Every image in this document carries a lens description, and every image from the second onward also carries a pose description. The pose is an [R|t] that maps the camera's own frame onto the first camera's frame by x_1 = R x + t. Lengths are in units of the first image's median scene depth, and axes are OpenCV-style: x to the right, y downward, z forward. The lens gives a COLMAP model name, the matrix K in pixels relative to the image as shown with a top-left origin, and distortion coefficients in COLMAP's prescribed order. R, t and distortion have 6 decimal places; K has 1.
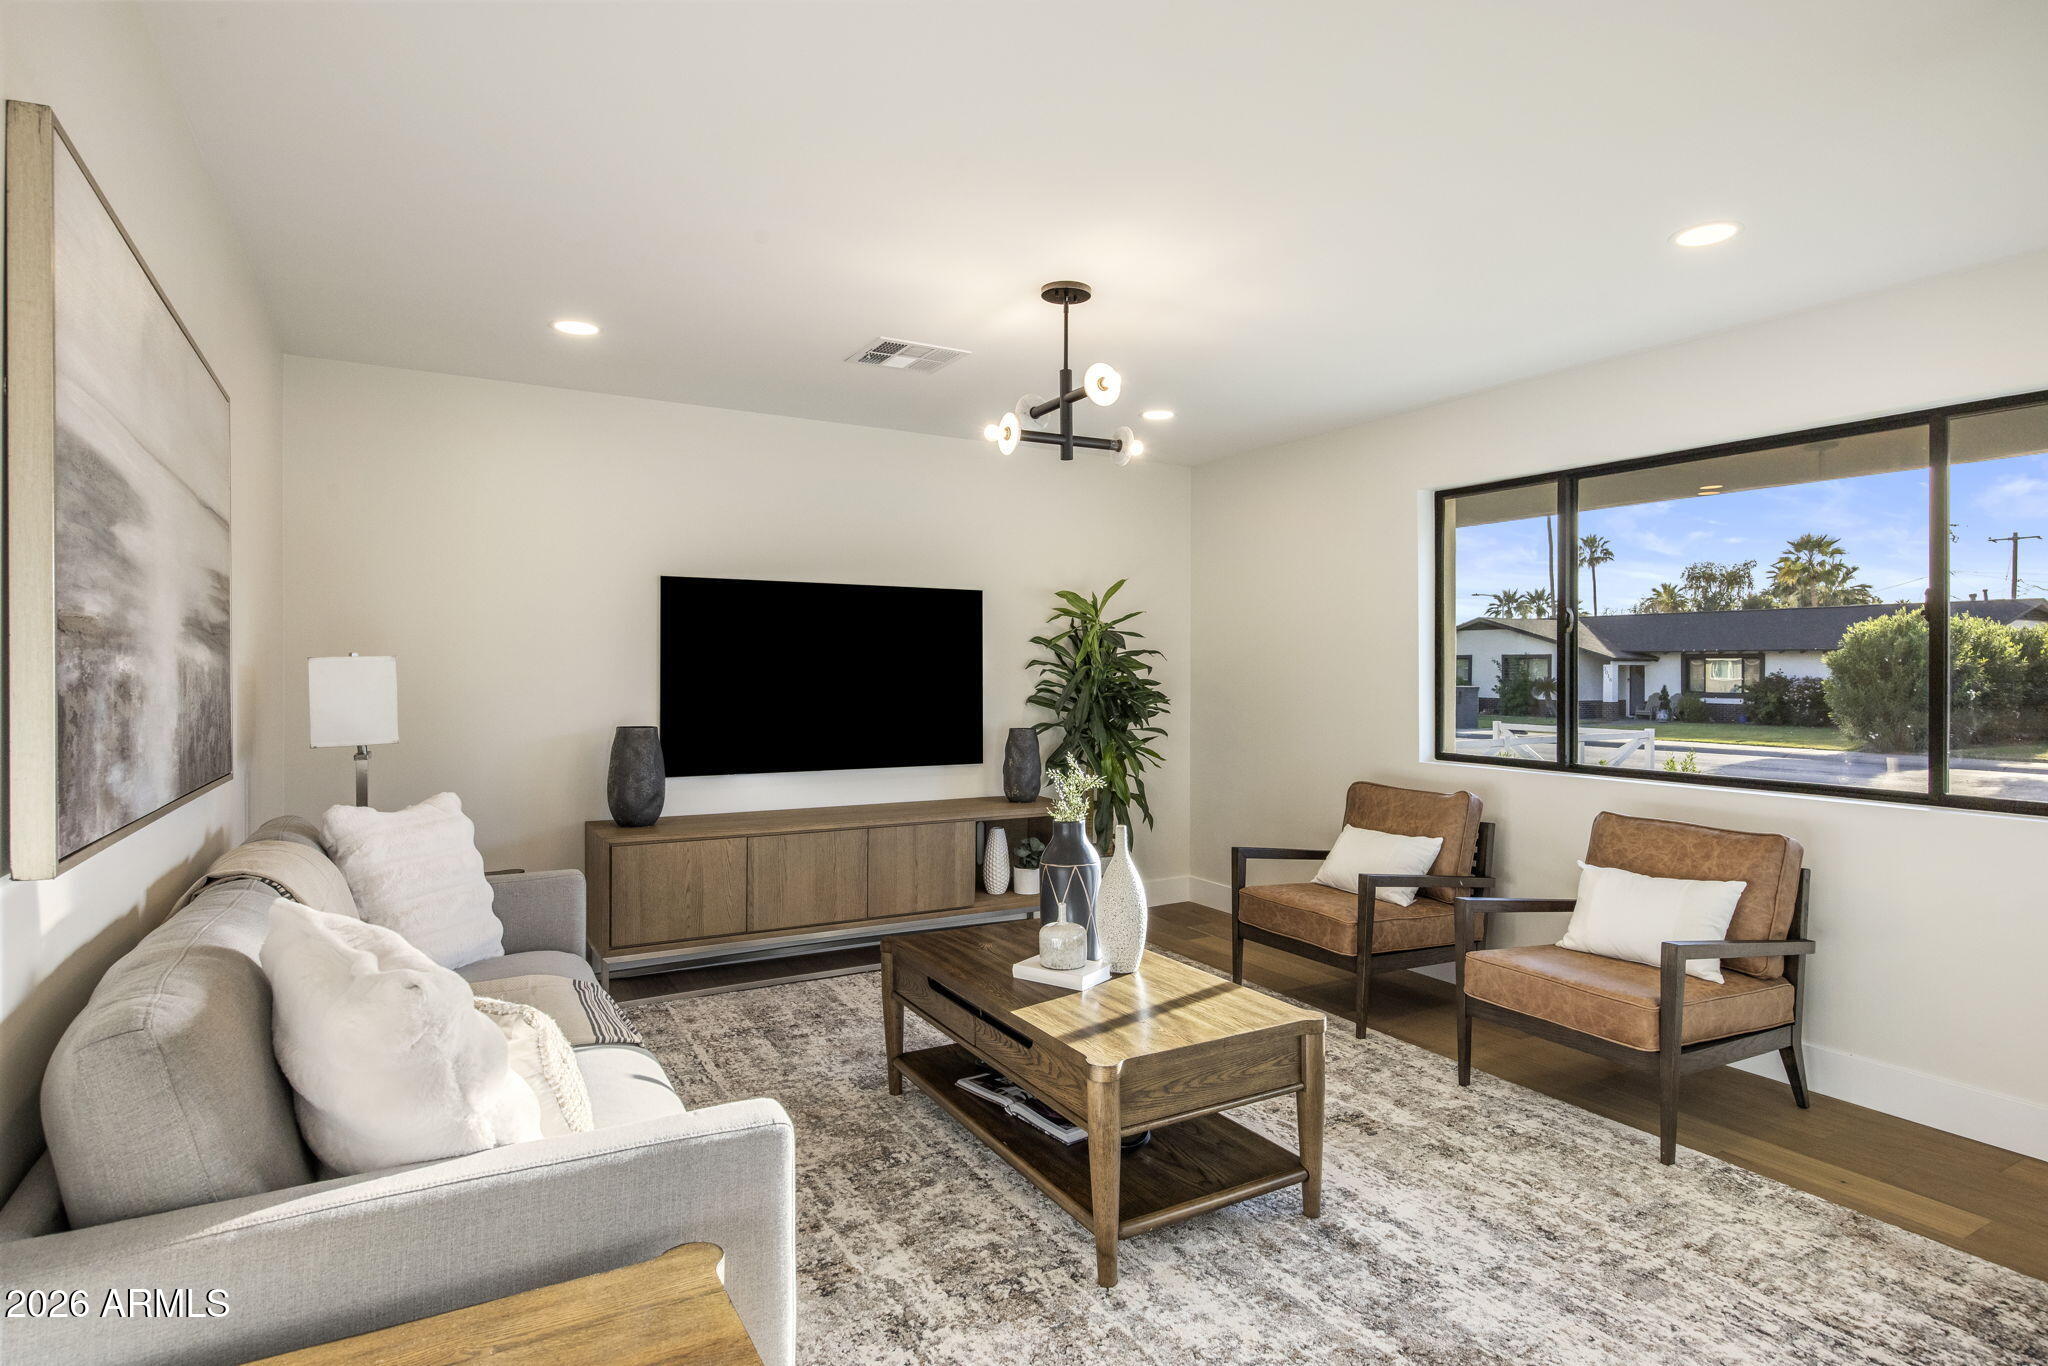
lens RADIAL K [[1082.7, 0, 1027.0], [0, 1082.7, 677.8], [0, 0, 1]] dist [-0.002269, -0.000730]
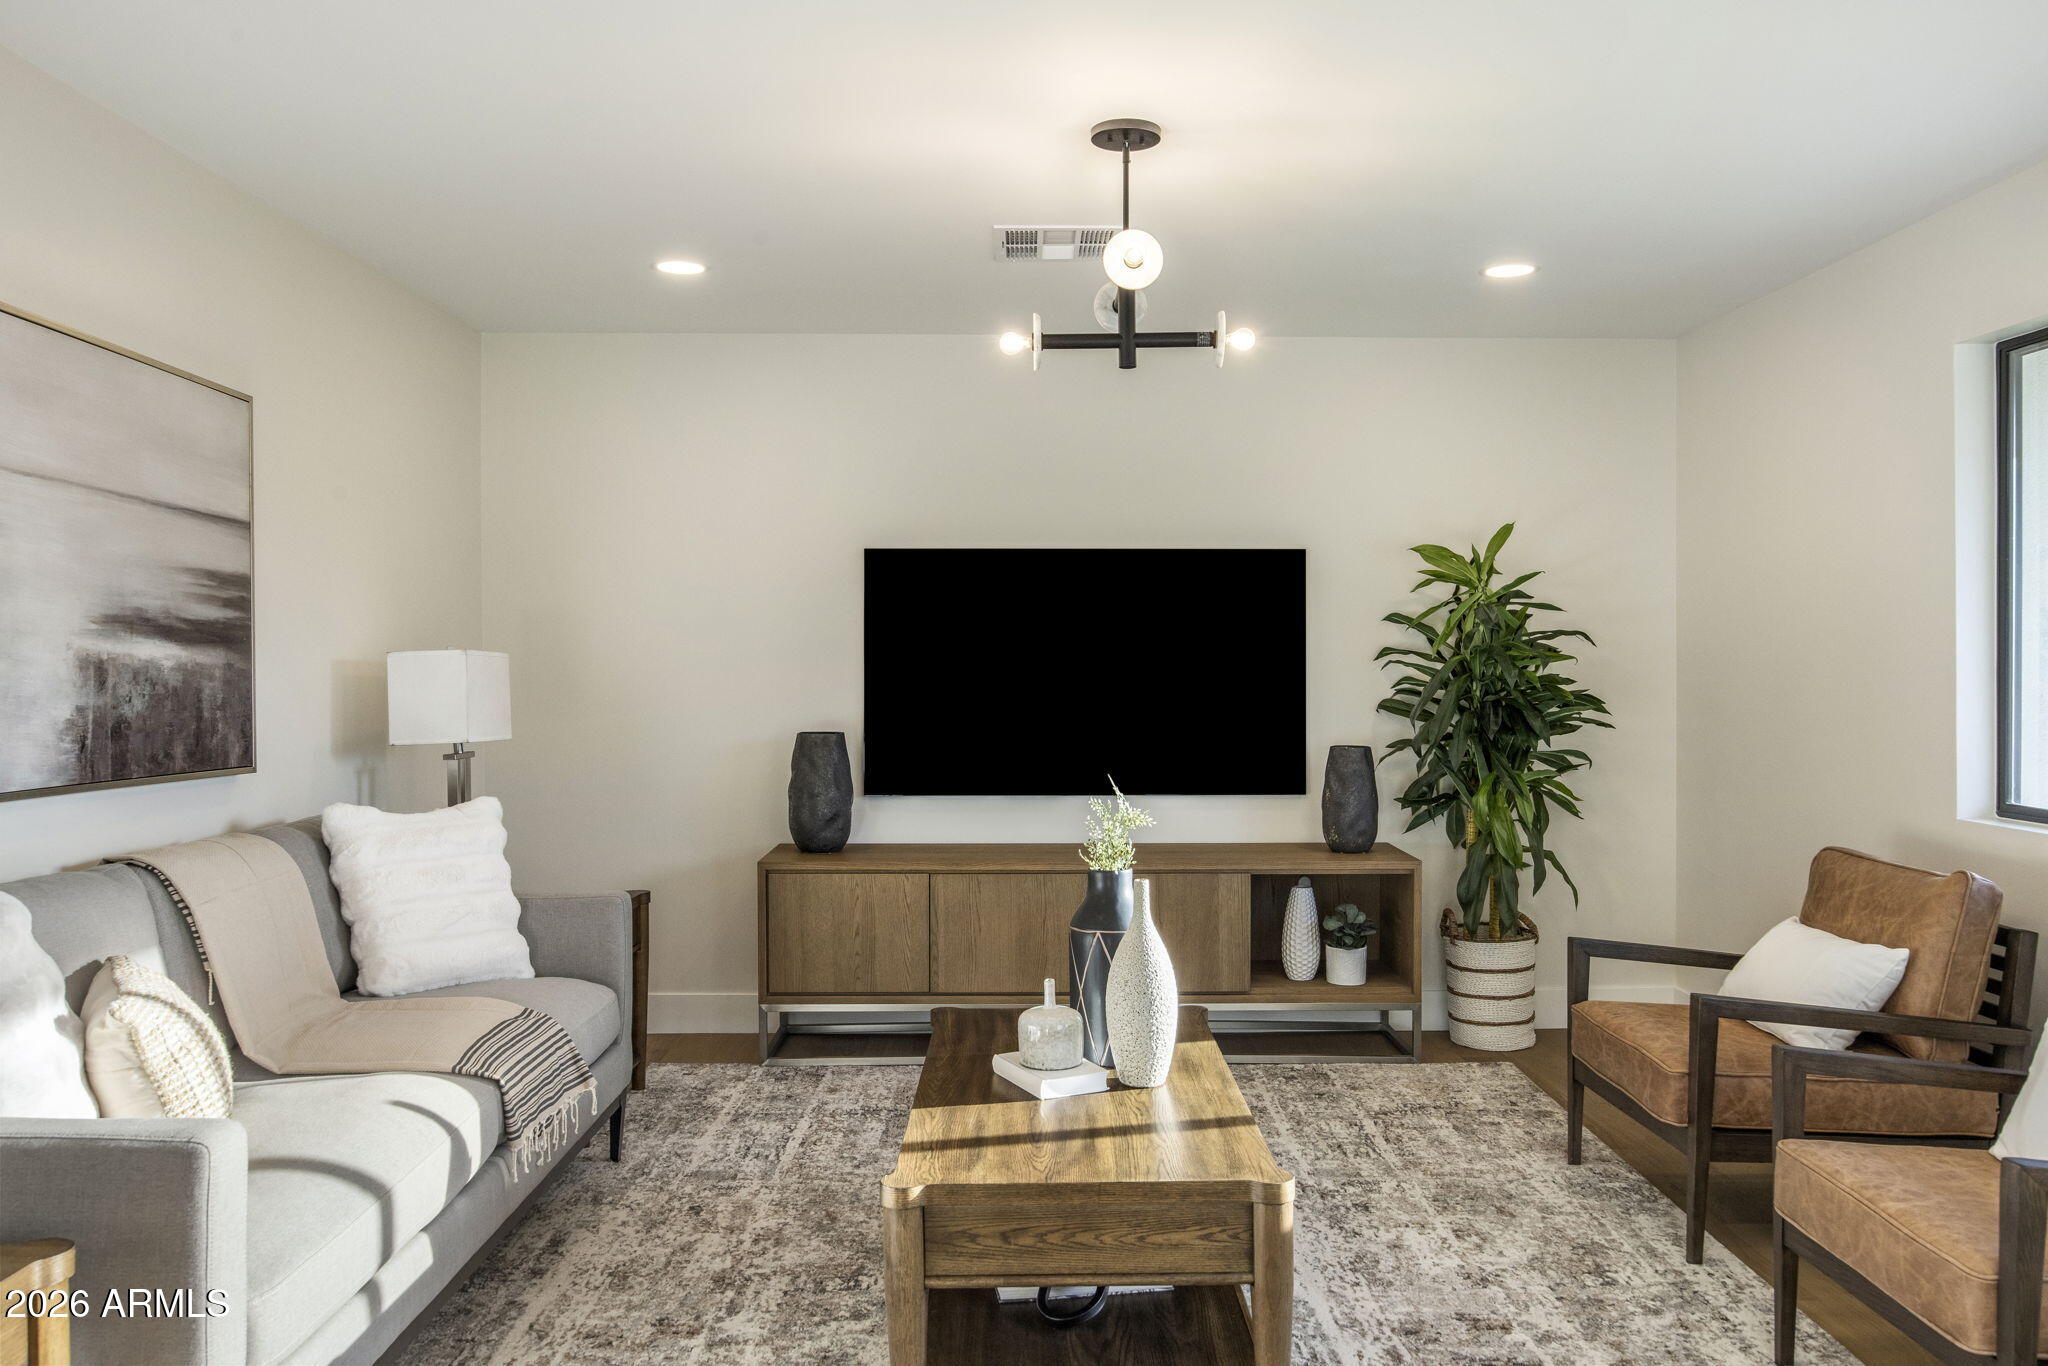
lens RADIAL K [[1504.2, 0, 1022.9], [0, 1504.2, 687.1], [0, 0, 1]] dist [-0.003100, -0.000967]
pose [[0.873139, 0.002663, -0.487463, 0.341917], [0.001061, 0.999972, 0.007364, 0.001964], [0.487470, -0.006947, 0.873112, 0.069615]]
